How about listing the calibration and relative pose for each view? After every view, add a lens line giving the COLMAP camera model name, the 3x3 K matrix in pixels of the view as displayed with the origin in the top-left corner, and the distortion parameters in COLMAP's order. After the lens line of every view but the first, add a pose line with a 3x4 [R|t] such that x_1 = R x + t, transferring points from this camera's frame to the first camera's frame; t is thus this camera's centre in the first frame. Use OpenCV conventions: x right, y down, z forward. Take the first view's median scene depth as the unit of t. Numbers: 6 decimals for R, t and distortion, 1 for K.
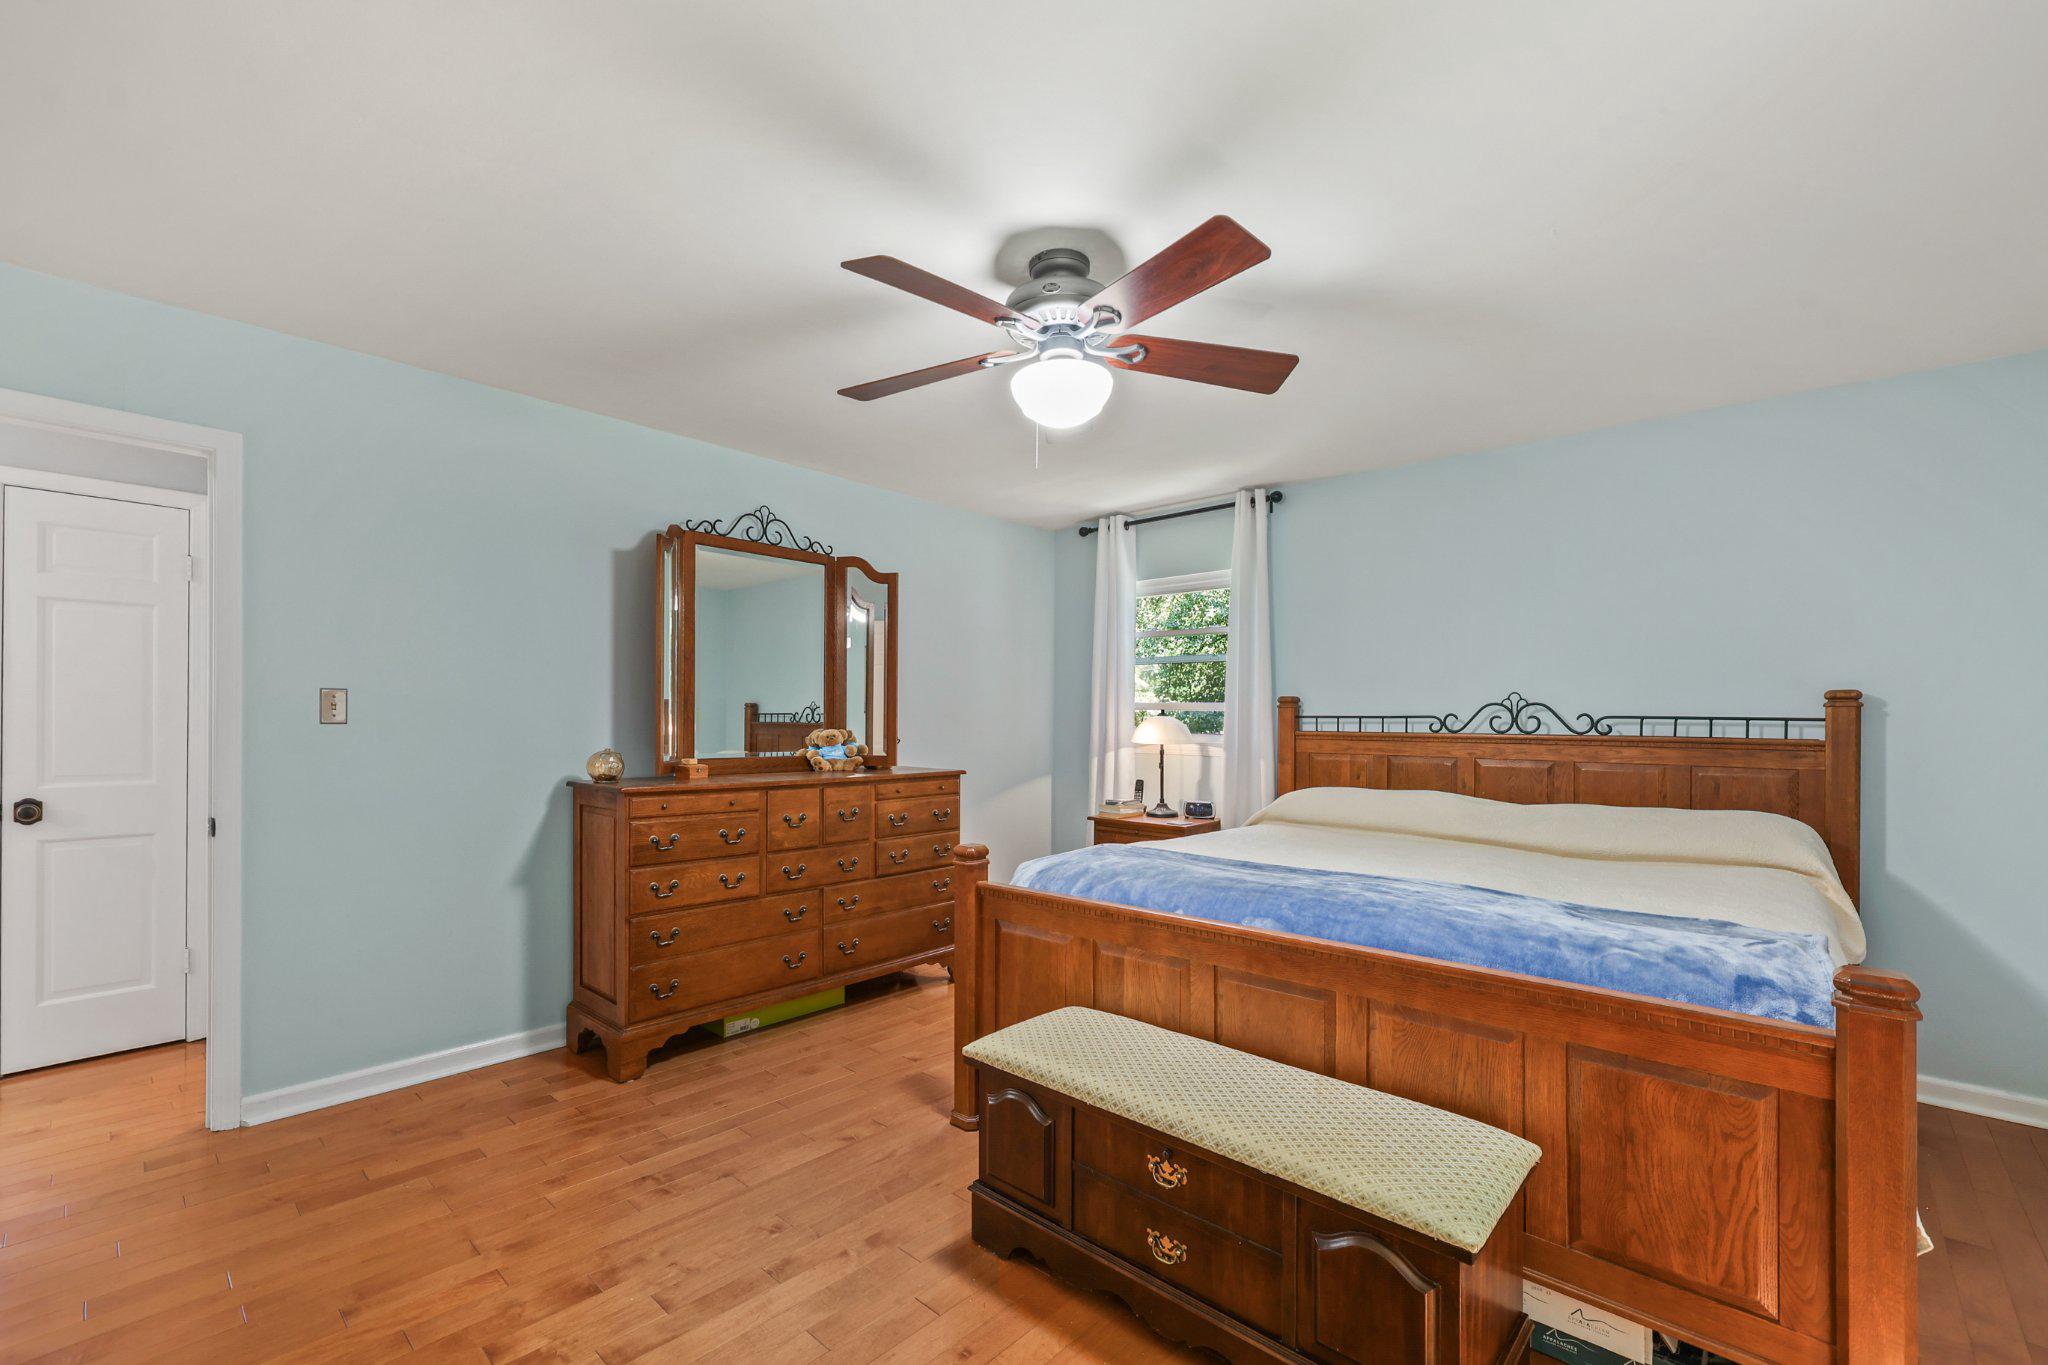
lens RADIAL K [[852.4, 0, 1039.0], [0, 852.4, 721.7], [0, 0, 1]] dist [0.001850, 0.000118]
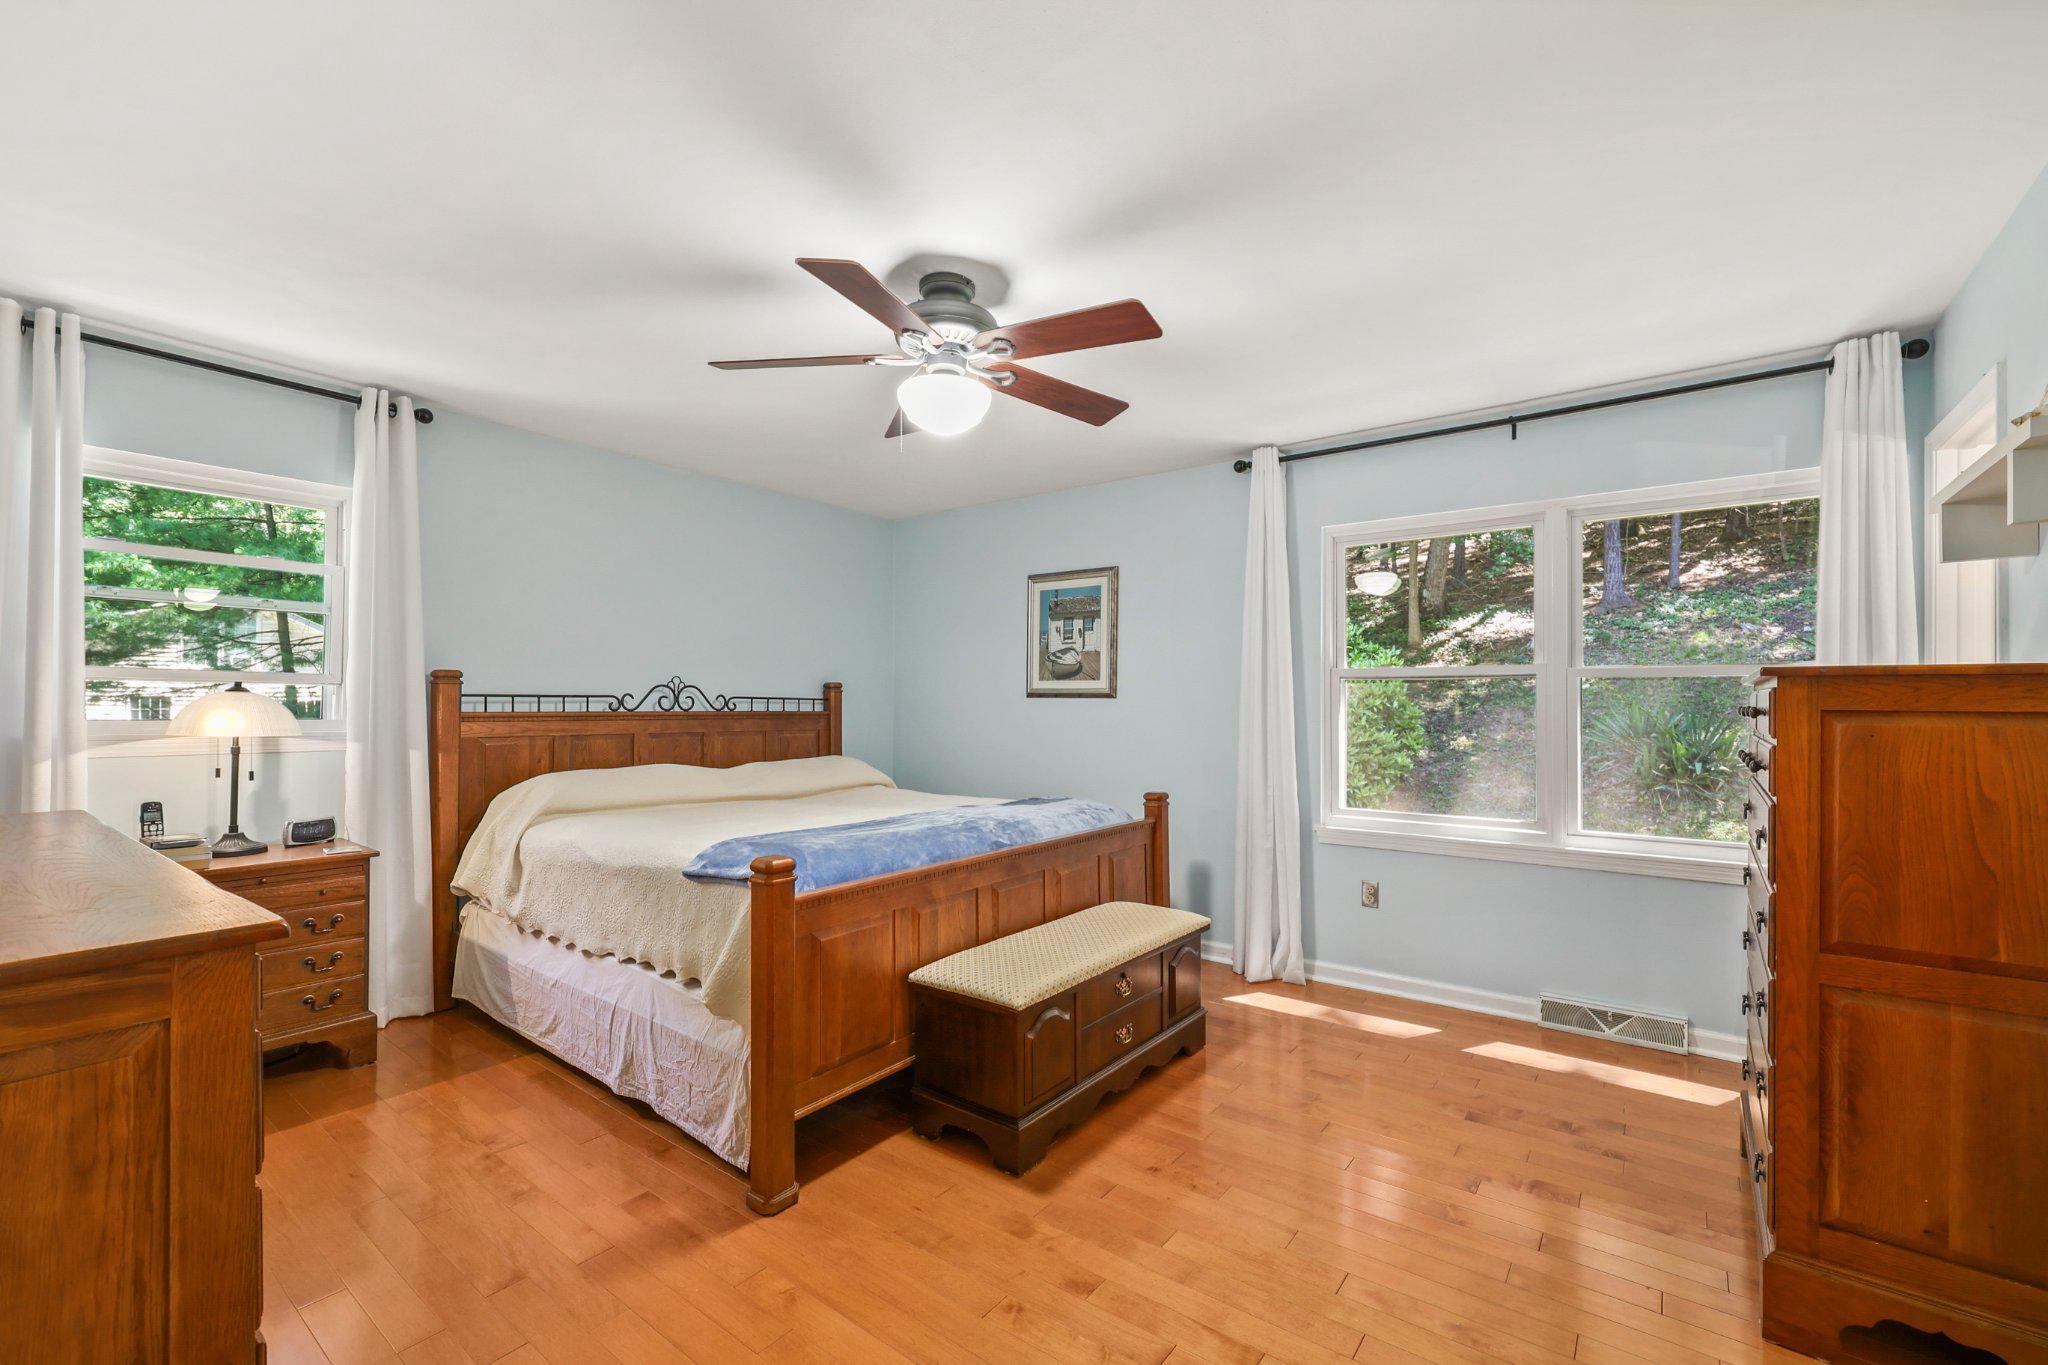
lens RADIAL K [[852.4, 0, 1023.7], [0, 852.4, 699.4], [0, 0, 1]] dist [0.001850, 0.000118]
pose [[-0.079644, -0.002463, 0.996820, -0.661037], [-0.004546, 0.999987, 0.002108, -0.006703], [-0.996813, -0.004363, -0.079654, 0.608927]]
